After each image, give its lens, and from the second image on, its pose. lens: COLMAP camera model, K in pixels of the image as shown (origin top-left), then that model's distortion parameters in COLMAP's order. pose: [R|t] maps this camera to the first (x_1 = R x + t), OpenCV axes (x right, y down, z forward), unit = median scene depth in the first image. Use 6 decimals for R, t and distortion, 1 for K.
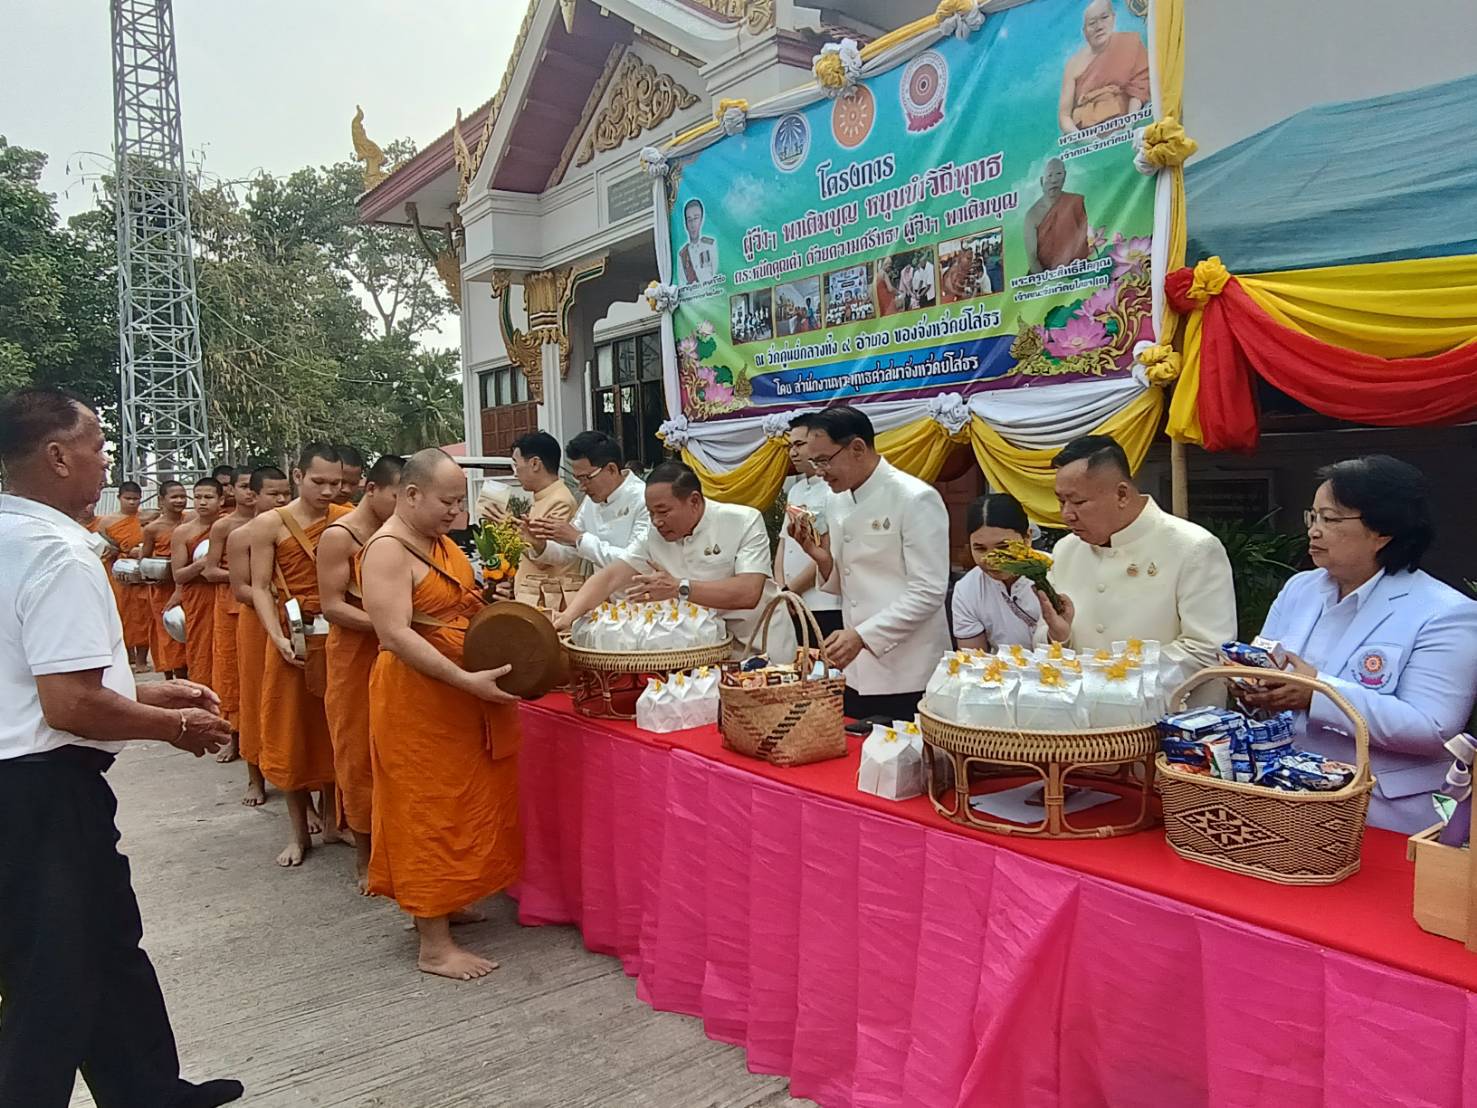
lens RADIAL K [[1092.0, 0, 747.0], [0, 1092.0, 567.8], [0, 0, 1]] dist [-0.041471, 0.034847]
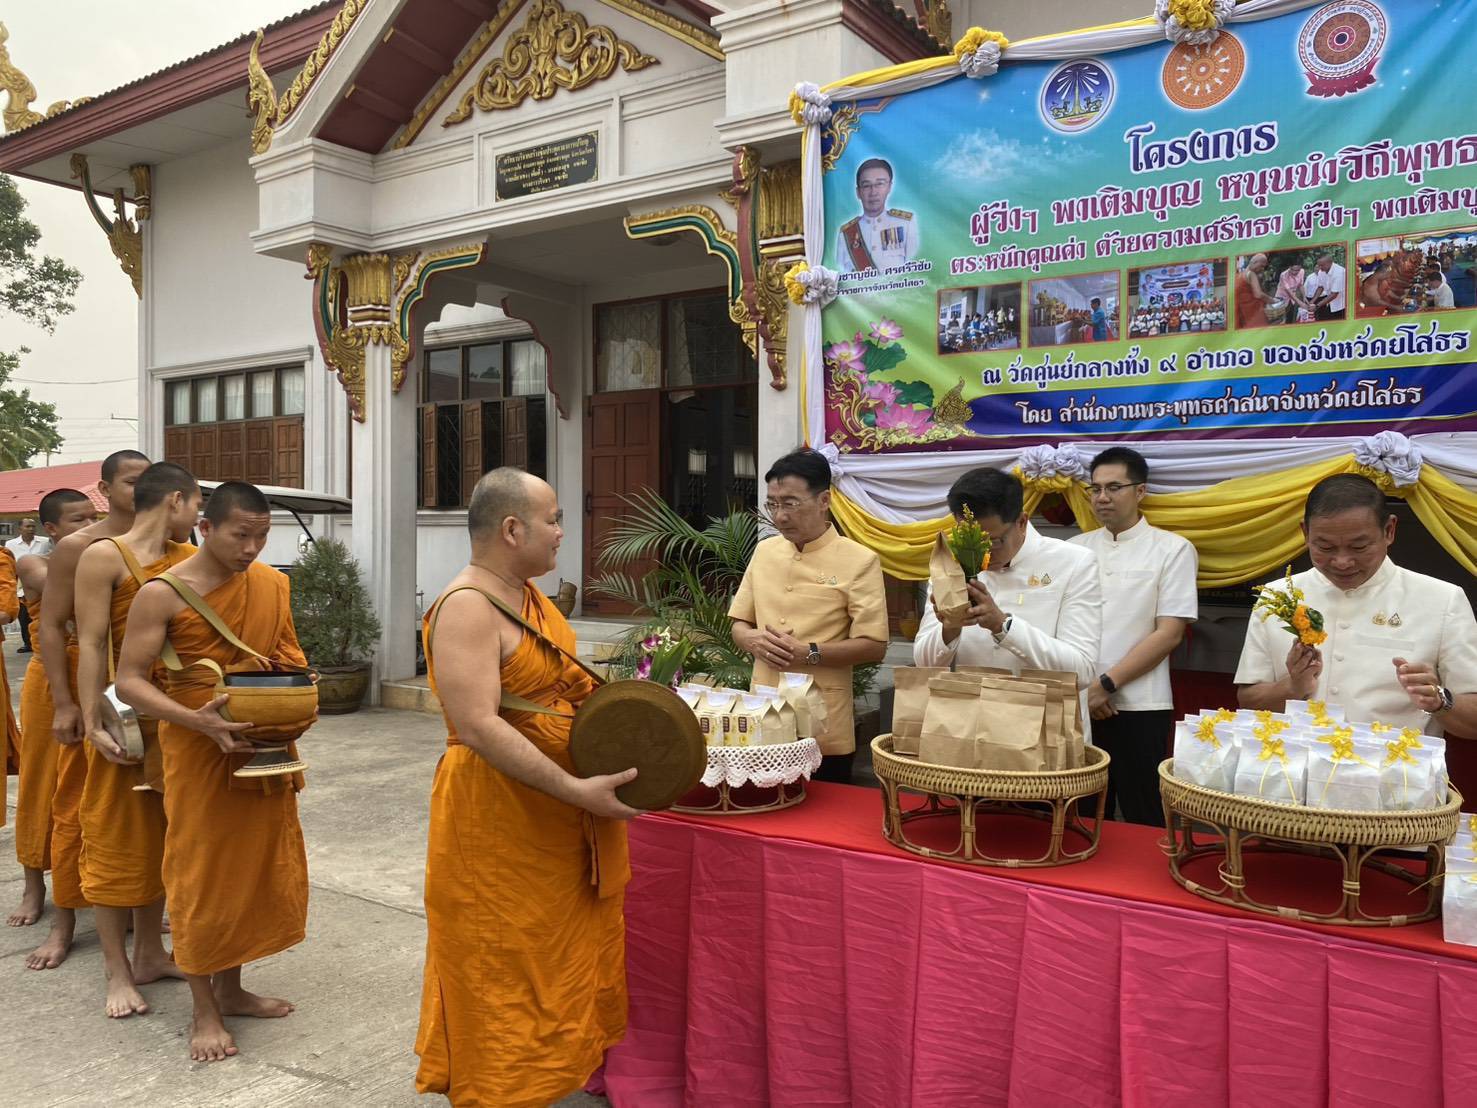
lens RADIAL K [[1125.3, 0, 740.6], [0, 1125.3, 547.9], [0, 0, 1]] dist [0.046623, -0.077474]
pose [[0.941719, 0.036266, 0.334441, -0.506932], [-0.012620, 0.997281, -0.072609, -0.014054], [-0.336164, 0.064156, 0.939616, 0.401216]]
